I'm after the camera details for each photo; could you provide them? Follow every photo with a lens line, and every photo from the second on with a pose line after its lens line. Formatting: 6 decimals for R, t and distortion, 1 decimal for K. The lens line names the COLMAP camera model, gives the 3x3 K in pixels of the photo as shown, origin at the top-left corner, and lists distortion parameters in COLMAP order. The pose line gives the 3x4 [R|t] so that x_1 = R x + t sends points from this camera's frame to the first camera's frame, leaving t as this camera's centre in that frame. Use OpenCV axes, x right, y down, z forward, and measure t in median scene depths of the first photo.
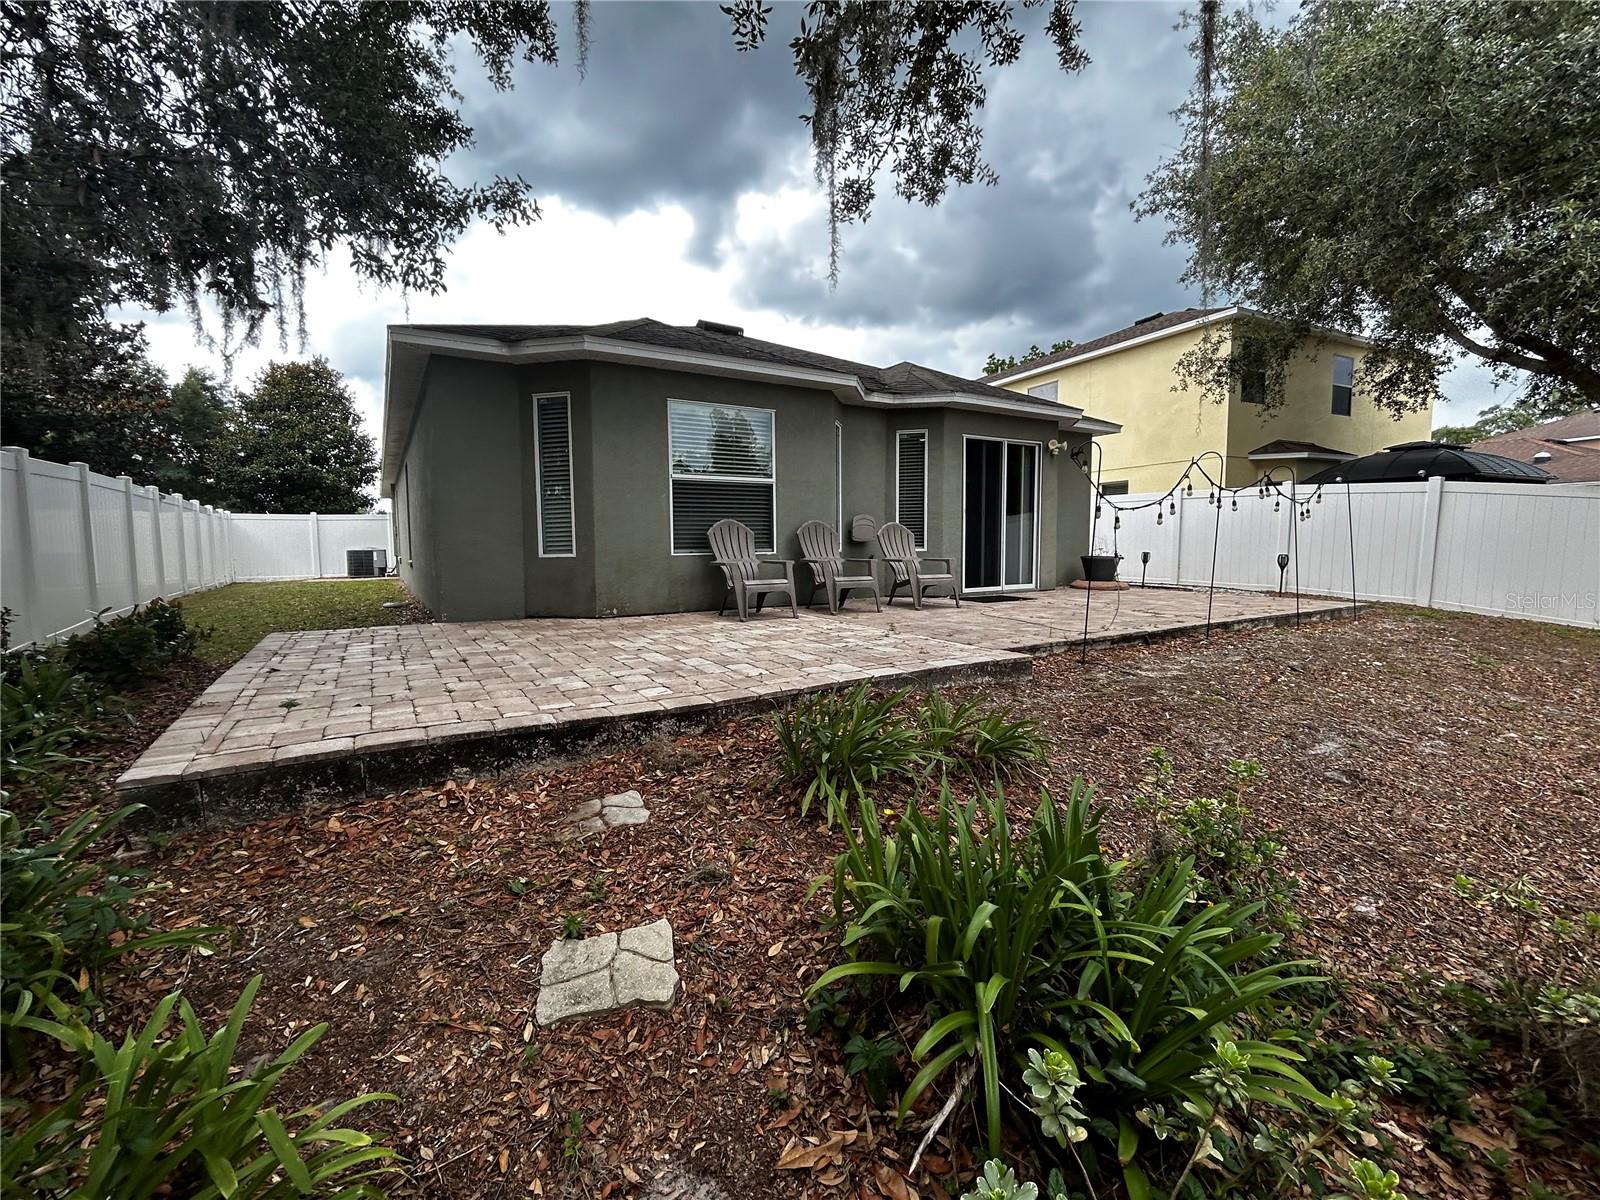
lens RADIAL K [[684.9, 0, 799.5], [0, 684.9, 597.8], [0, 0, 1]] dist [-0.001604, 0.002168]
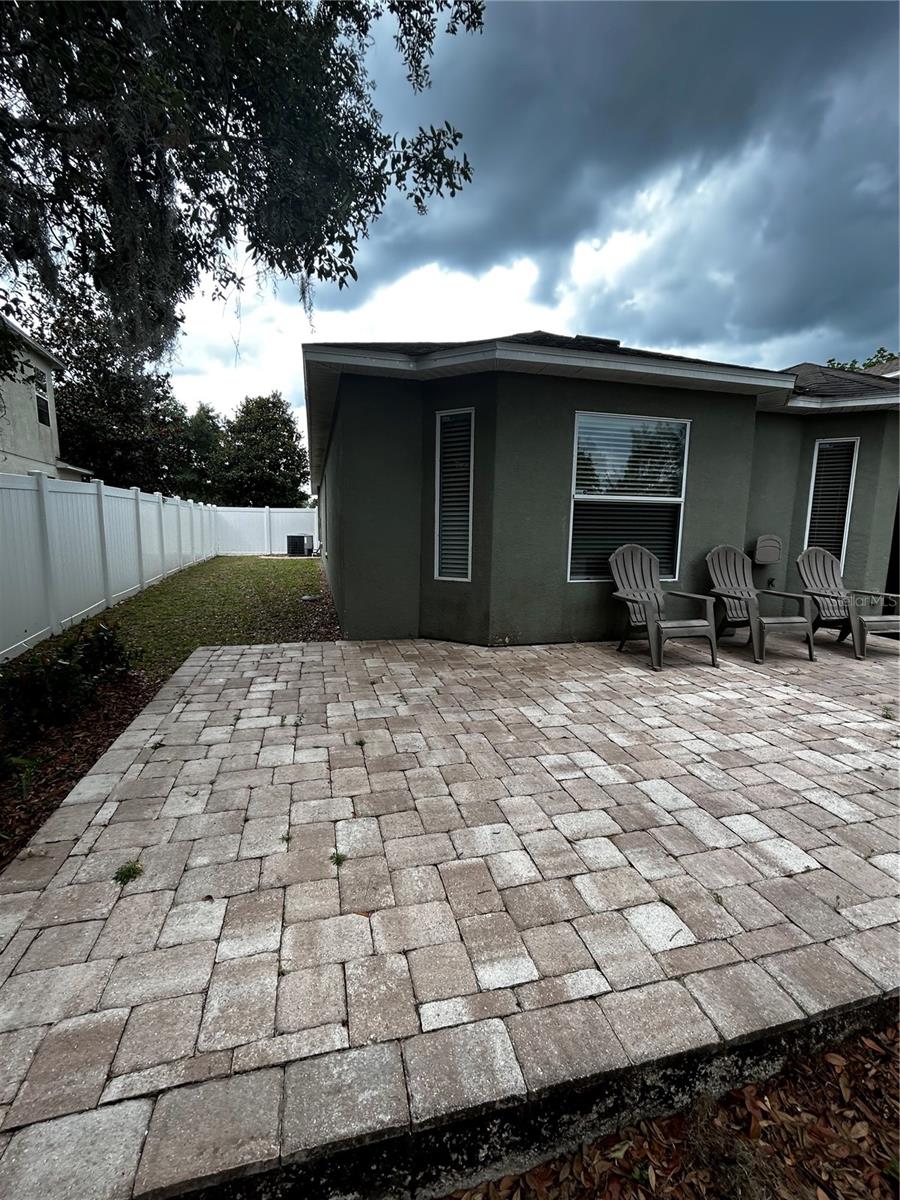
lens RADIAL K [[513.7, 0, 450.8], [0, 513.7, 594.3], [0, 0, 1]] dist [-0.001604, 0.002168]
pose [[0.957388, 0.062454, -0.281972, -0.126791], [-0.046350, 0.996909, 0.063431, -0.074152], [0.285062, -0.047659, 0.957323, 0.254312]]
